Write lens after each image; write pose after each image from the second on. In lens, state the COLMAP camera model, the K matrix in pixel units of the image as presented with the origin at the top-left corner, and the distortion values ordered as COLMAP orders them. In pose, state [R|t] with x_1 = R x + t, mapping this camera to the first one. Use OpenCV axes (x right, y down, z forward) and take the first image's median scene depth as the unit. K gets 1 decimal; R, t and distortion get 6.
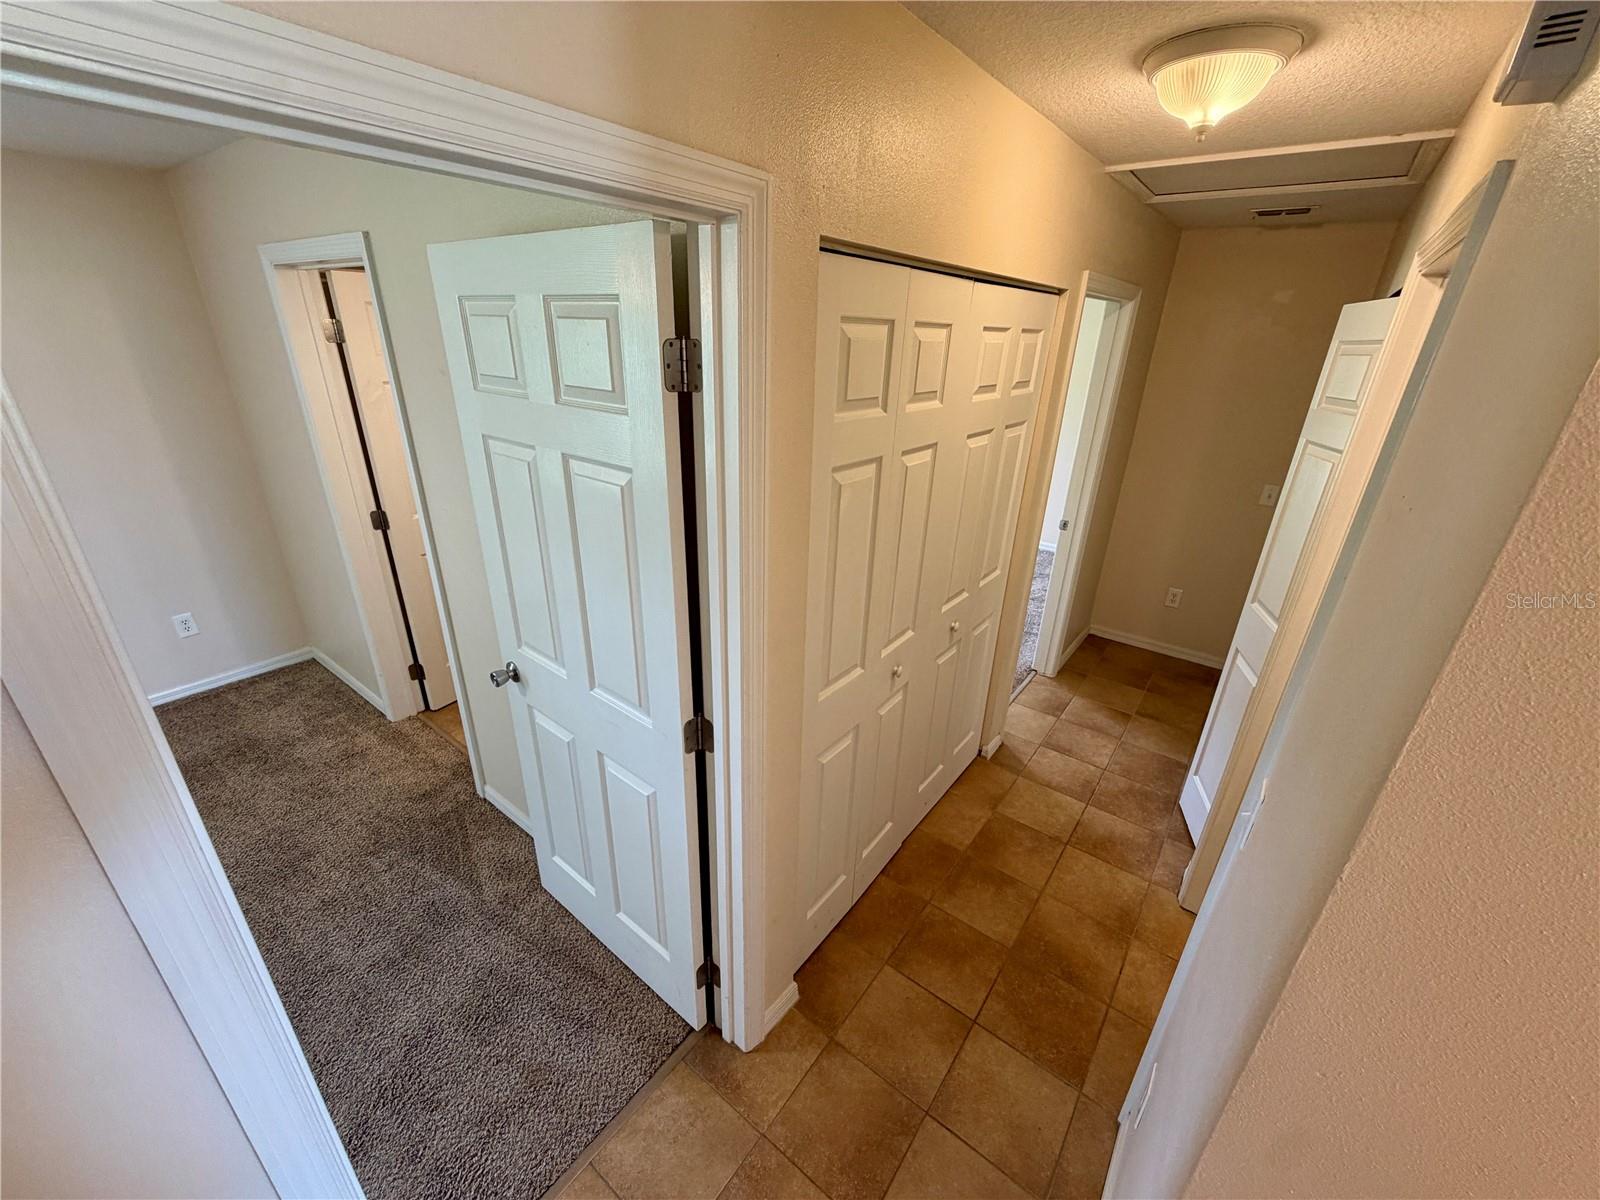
lens RADIAL K [[639.6, 0, 801.2], [0, 639.6, 600.5], [0, 0, 1]] dist [0.002048, 0.000066]
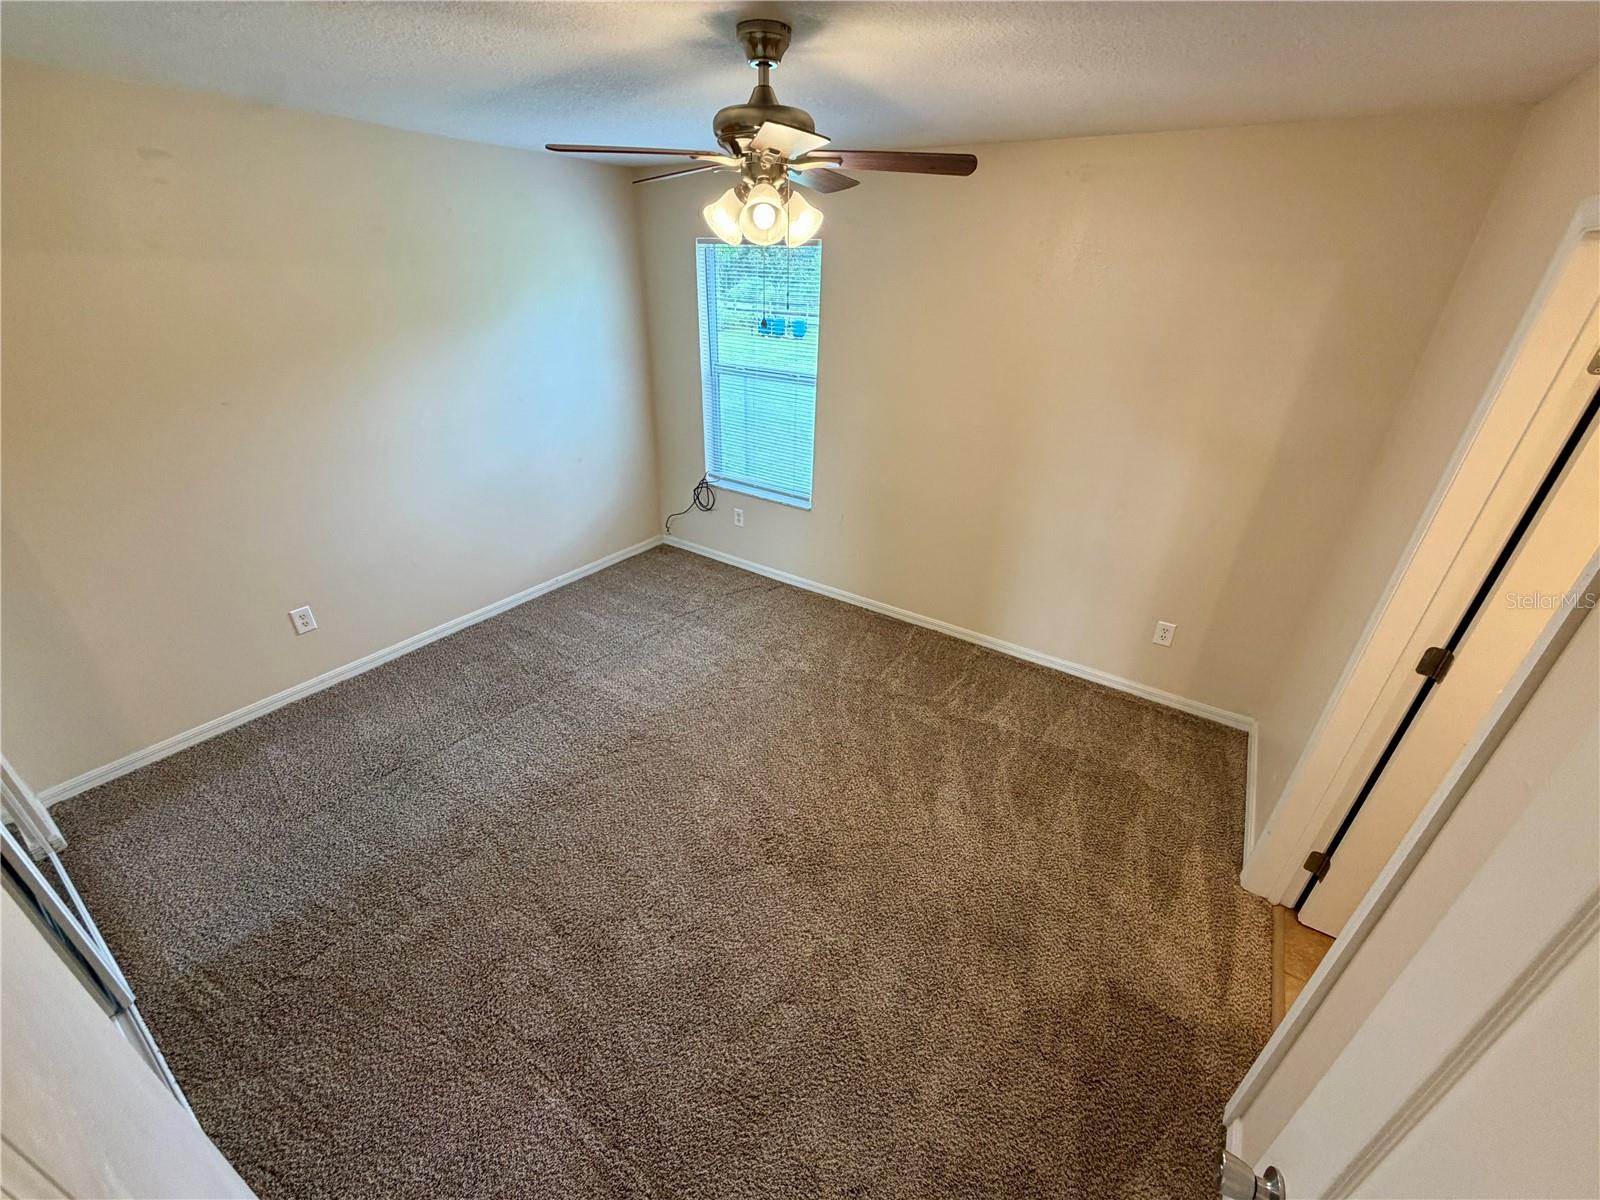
lens RADIAL K [[639.6, 0, 798.3], [0, 639.6, 596.4], [0, 0, 1]] dist [0.002048, 0.000066]
pose [[0.060599, 0.441113, -0.895403, -0.171071], [-0.415649, 0.826729, 0.379151, -0.148420], [0.907504, 0.349198, 0.233447, 0.274429]]
